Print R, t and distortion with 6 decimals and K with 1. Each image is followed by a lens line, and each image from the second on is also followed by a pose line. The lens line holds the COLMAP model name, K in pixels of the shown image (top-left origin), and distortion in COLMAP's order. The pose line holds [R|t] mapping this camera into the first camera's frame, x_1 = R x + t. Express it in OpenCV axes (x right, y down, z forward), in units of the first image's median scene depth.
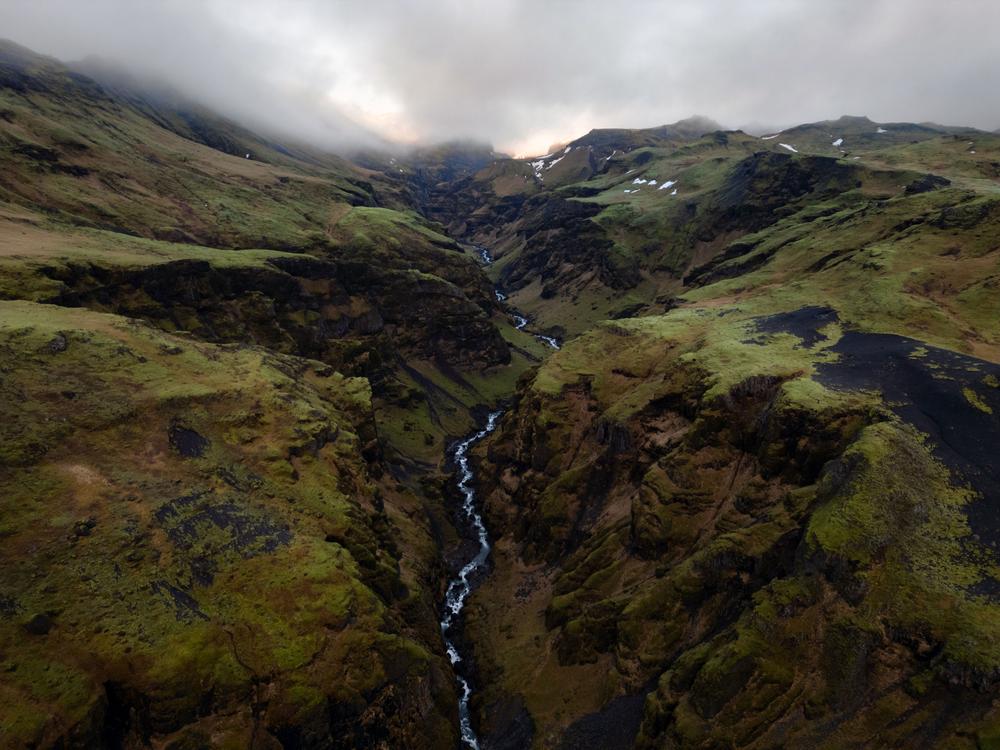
lens RADIAL K [[712.1, 0, 500.0], [0, 712.1, 375.0], [0, 0, 1]] dist [0.110971, -0.109070]
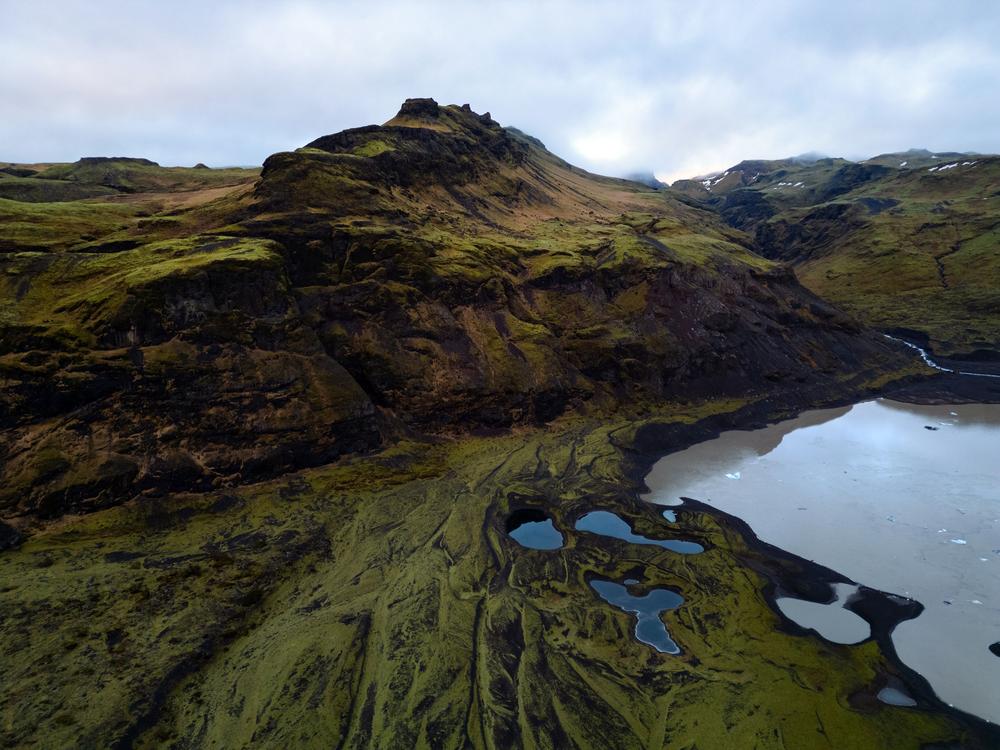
lens RADIAL K [[712.1, 0, 500.0], [0, 712.1, 375.0], [0, 0, 1]] dist [0.110971, -0.109070]
pose [[0.990775, 0.023639, -0.133443, -0.252787], [-0.031306, 0.997959, -0.055659, 0.333680], [0.131855, 0.059324, 0.989492, -0.874745]]
